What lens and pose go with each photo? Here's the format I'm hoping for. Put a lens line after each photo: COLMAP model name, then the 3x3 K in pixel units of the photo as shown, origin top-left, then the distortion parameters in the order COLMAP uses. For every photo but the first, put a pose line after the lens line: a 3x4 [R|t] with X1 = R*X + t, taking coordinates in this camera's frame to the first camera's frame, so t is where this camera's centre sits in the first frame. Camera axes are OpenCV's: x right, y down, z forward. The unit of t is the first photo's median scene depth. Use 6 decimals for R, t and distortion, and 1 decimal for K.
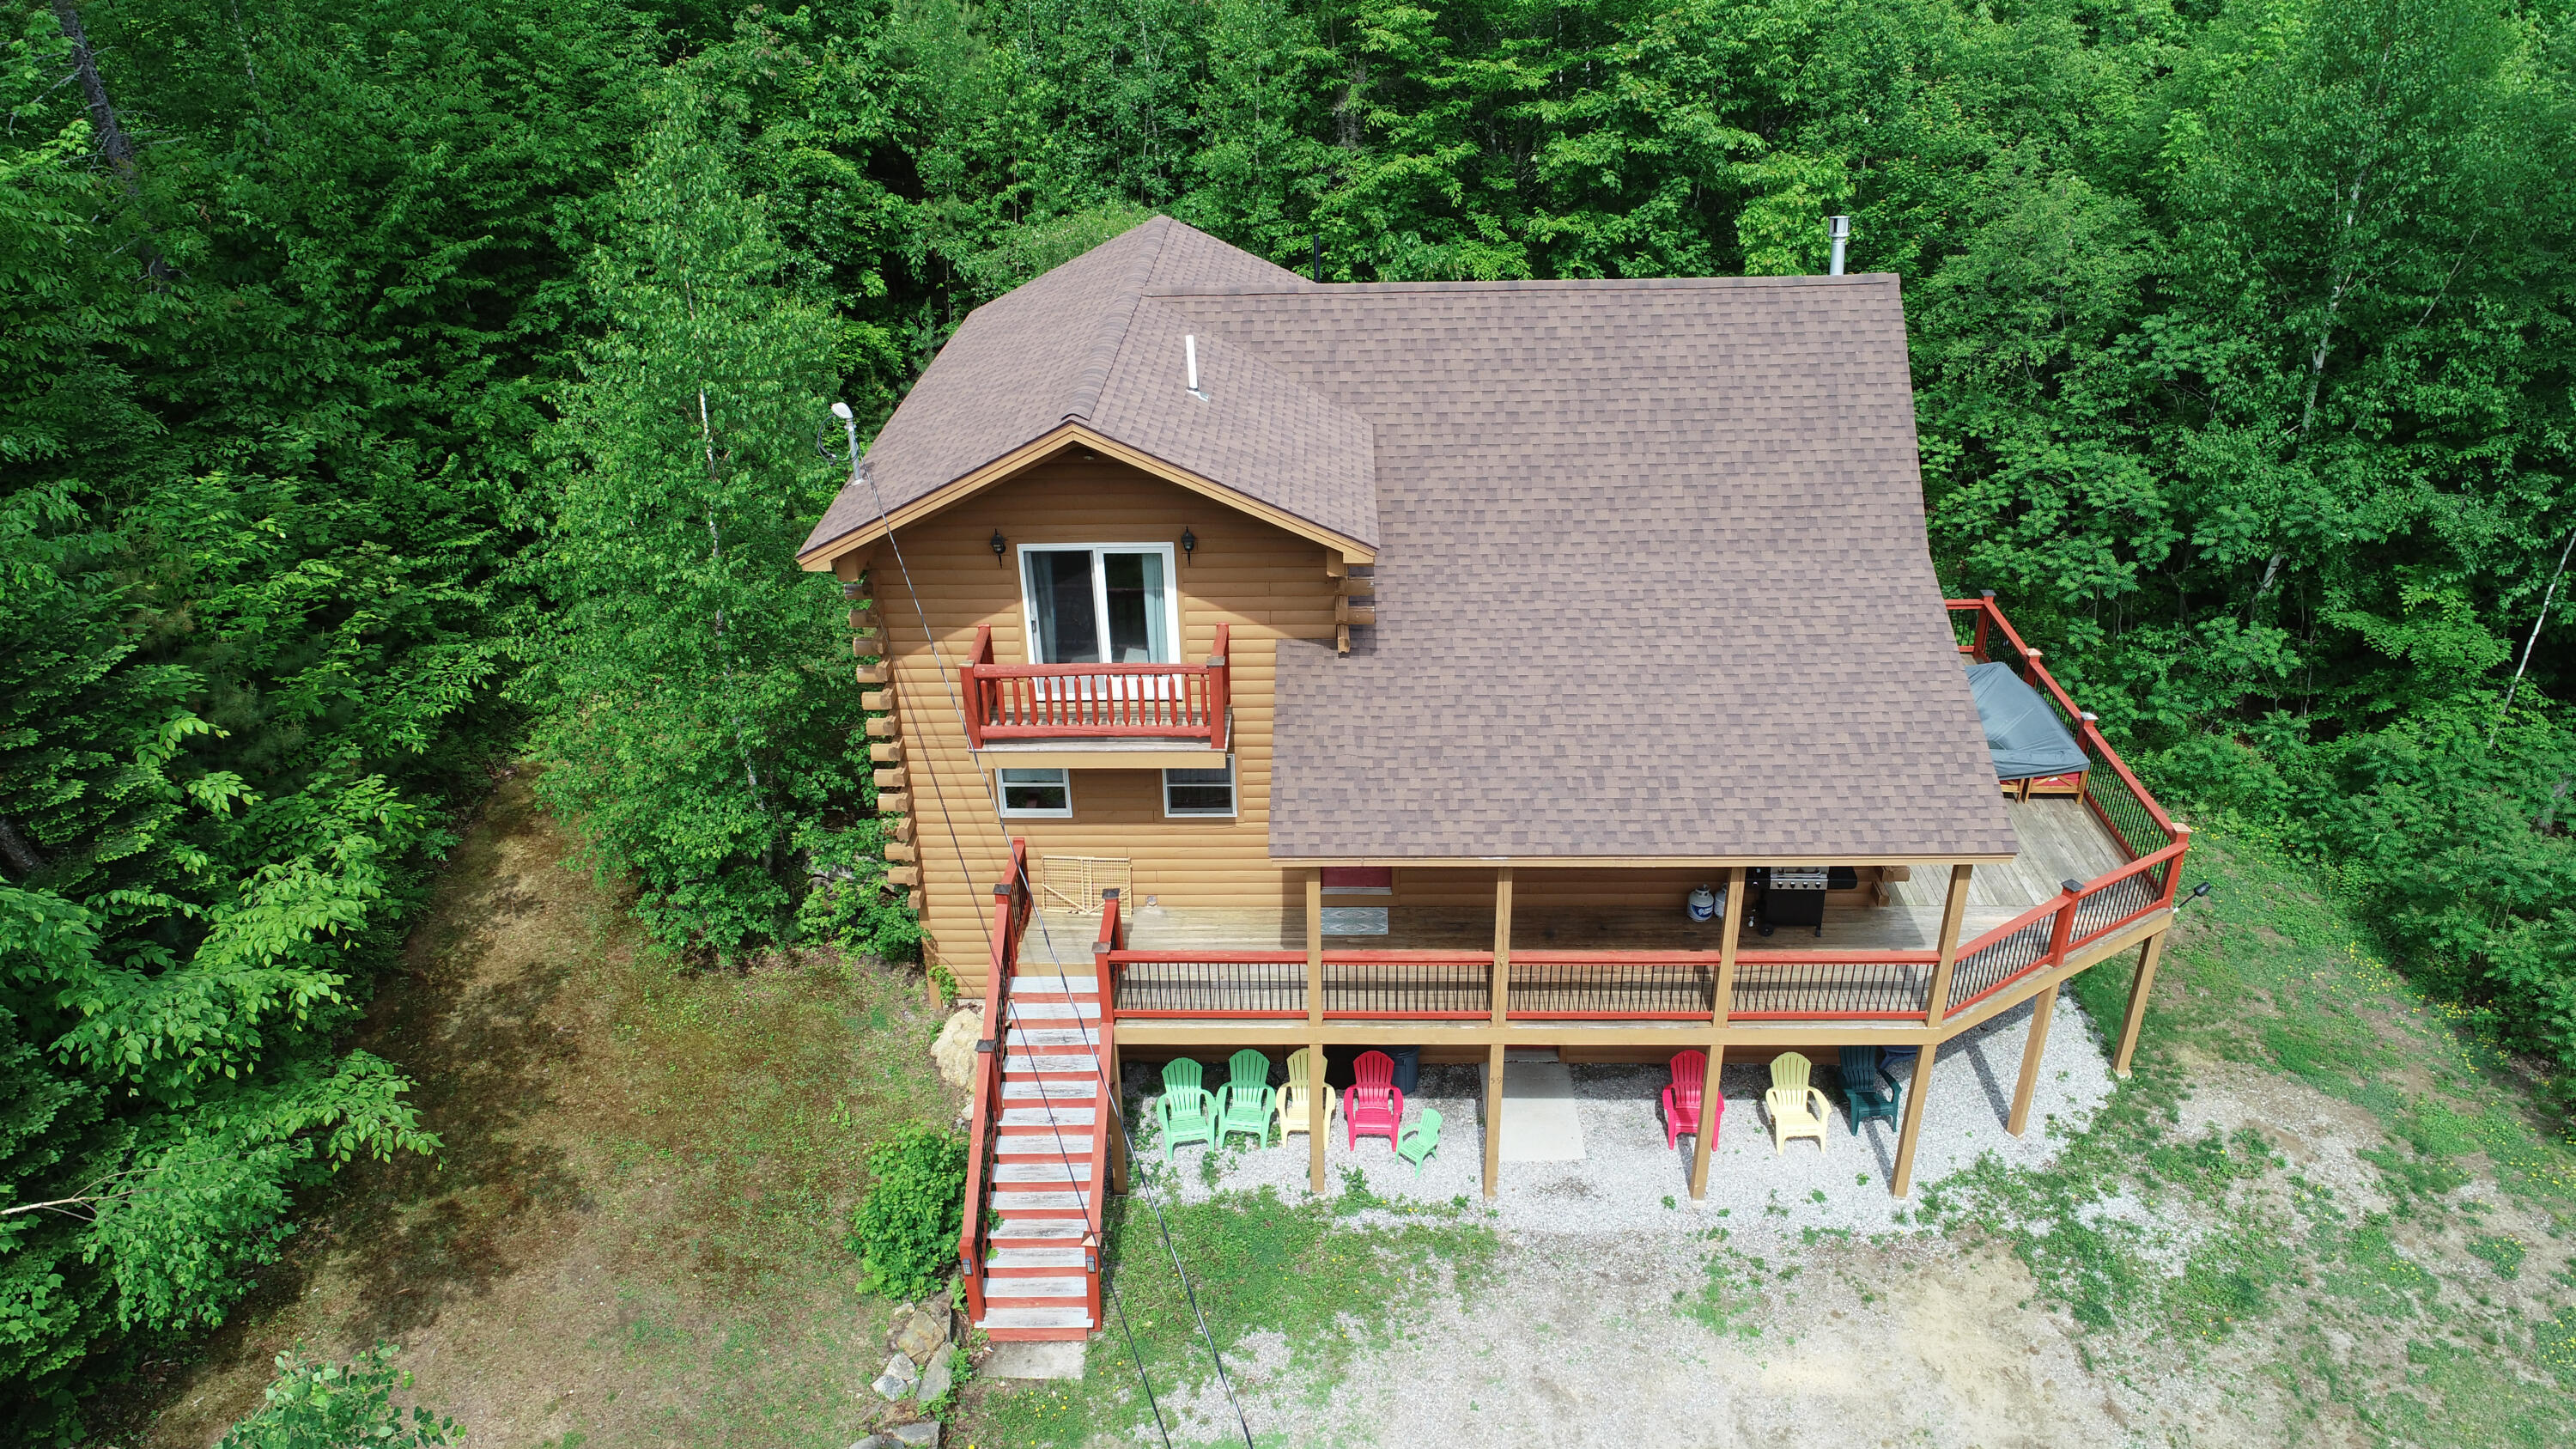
lens RADIAL K [[1720.6, 0, 1287.6], [0, 1720.6, 721.7], [0, 0, 1]] dist [-0.001049, 0.003126]
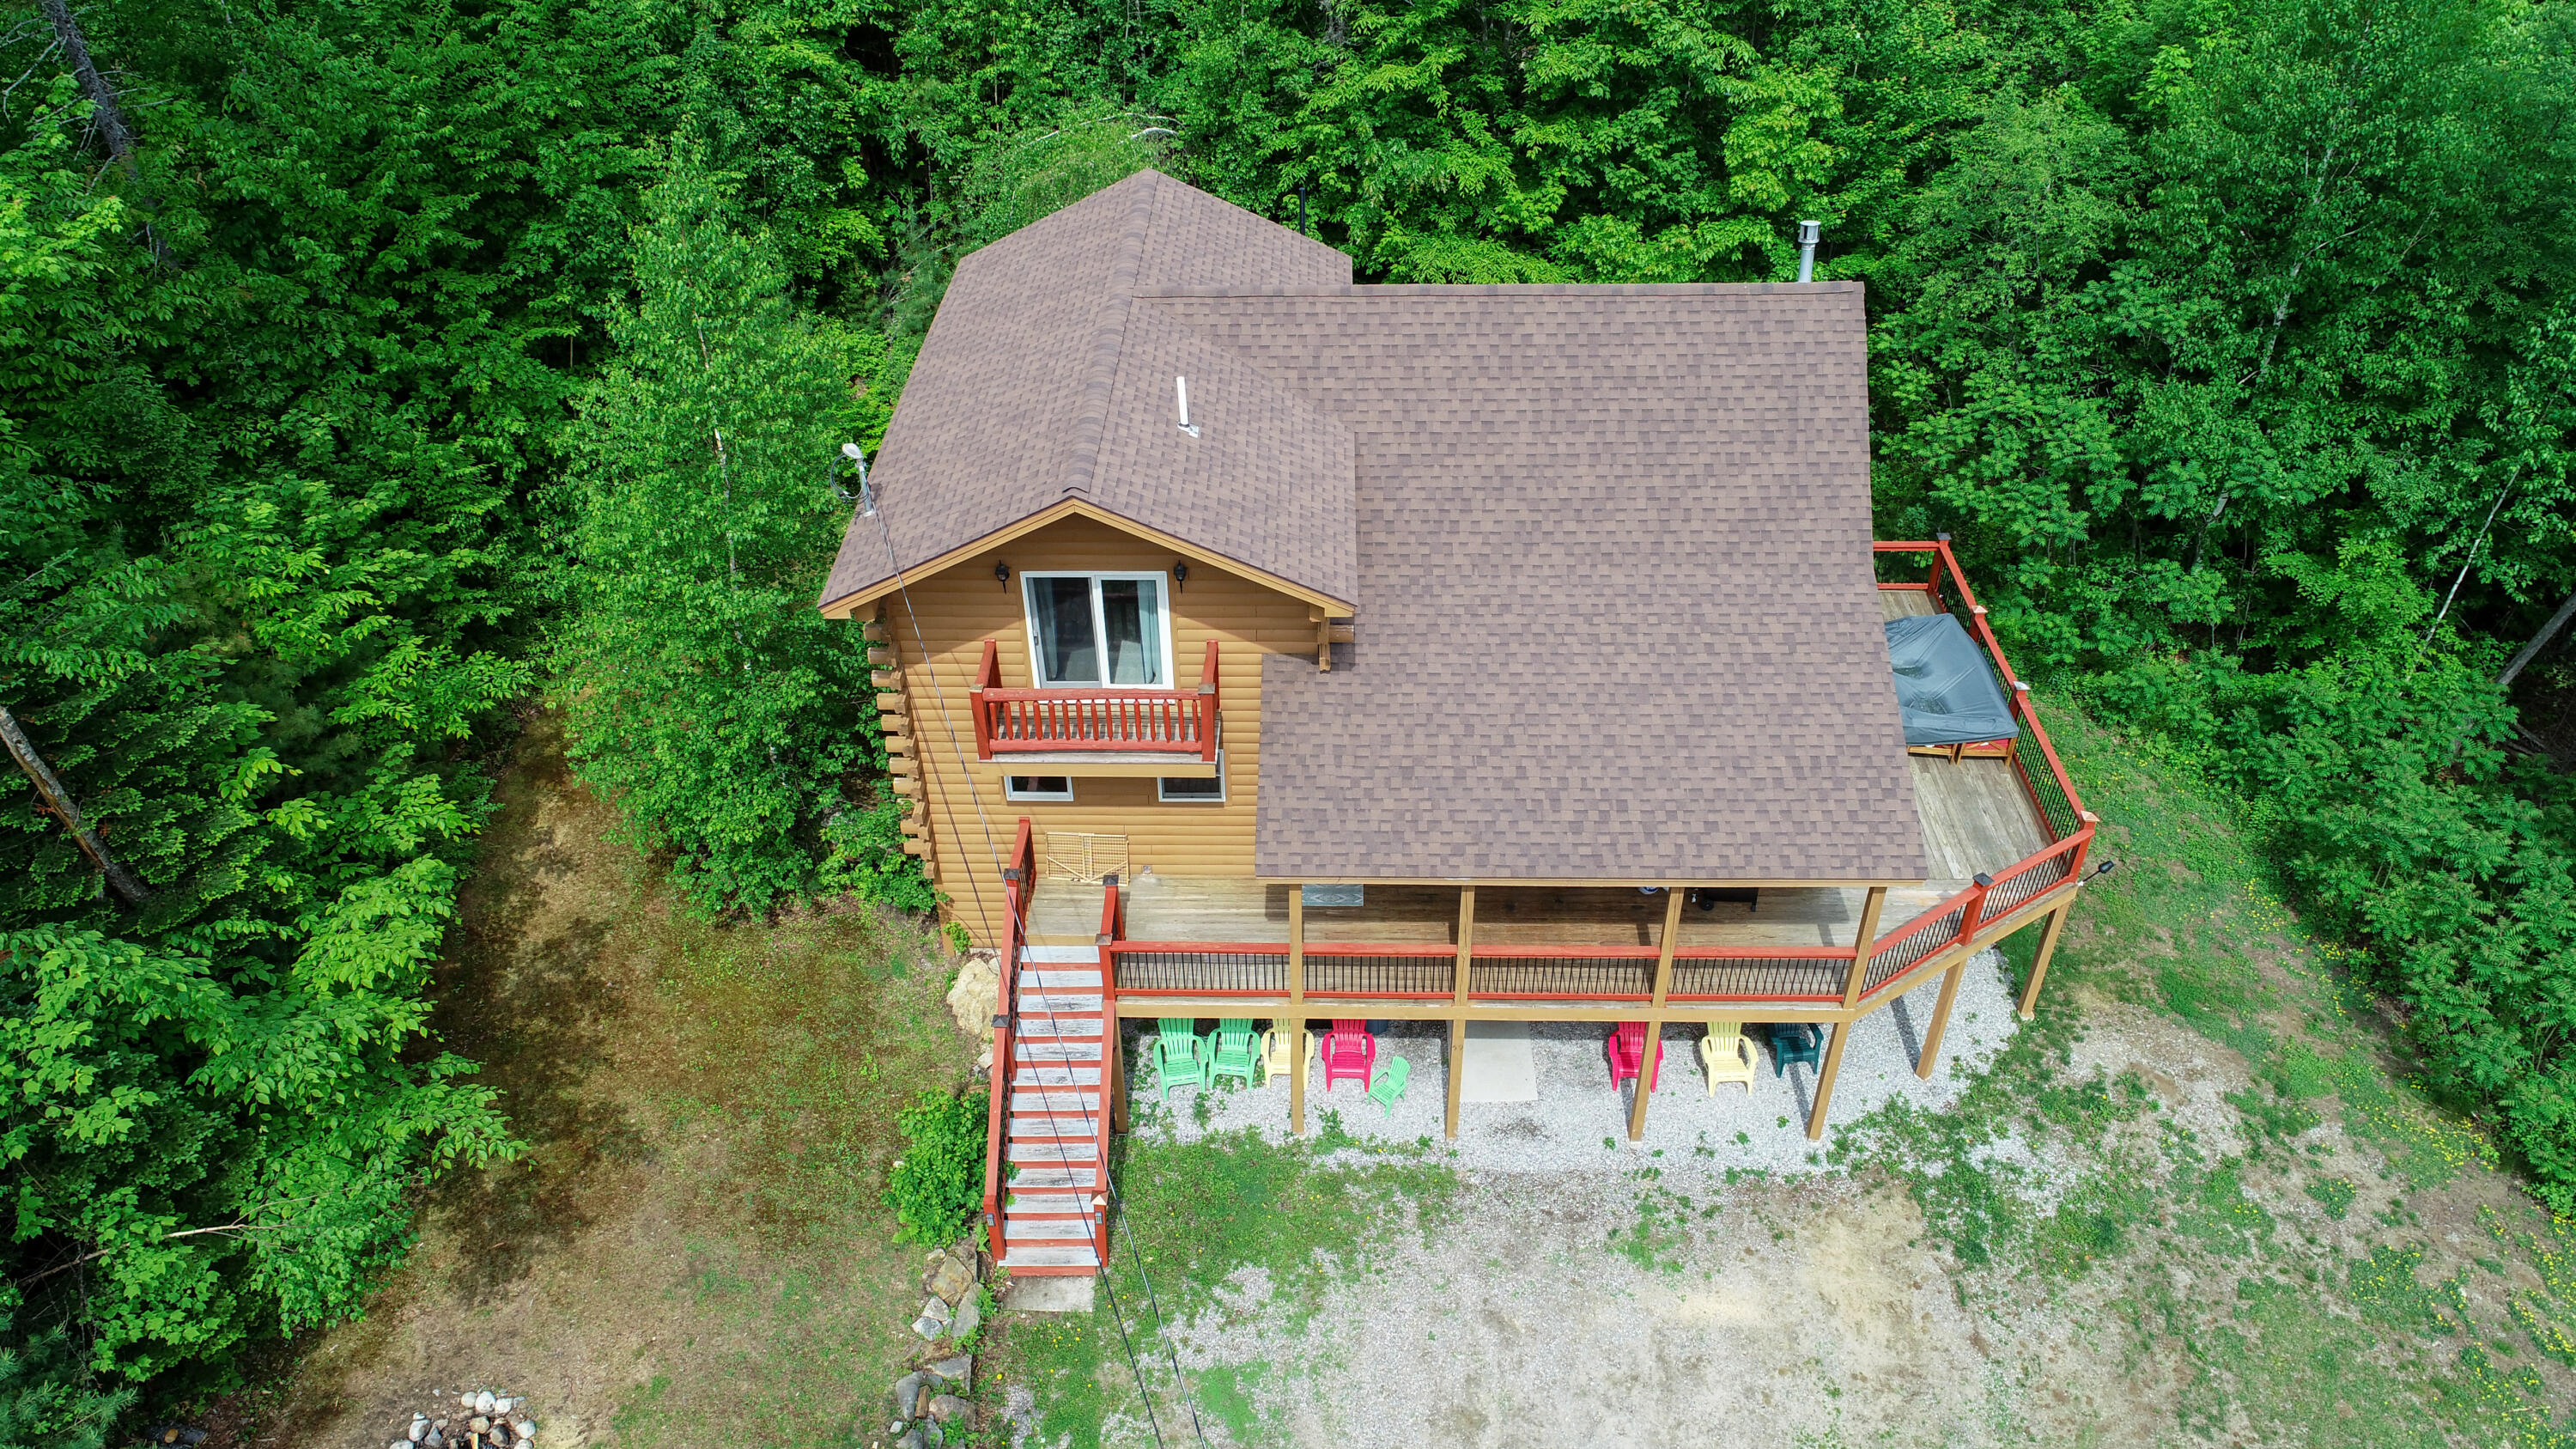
lens RADIAL K [[1767.9, 0, 1288.0], [0, 1767.9, 724.5], [0, 0, 1]] dist [0.004679, -0.002662]
pose [[0.999936, 0.002906, 0.010897, -0.002265], [-0.004663, 0.986302, 0.164884, -0.180727], [-0.010268, -0.164924, 0.986253, -0.094660]]
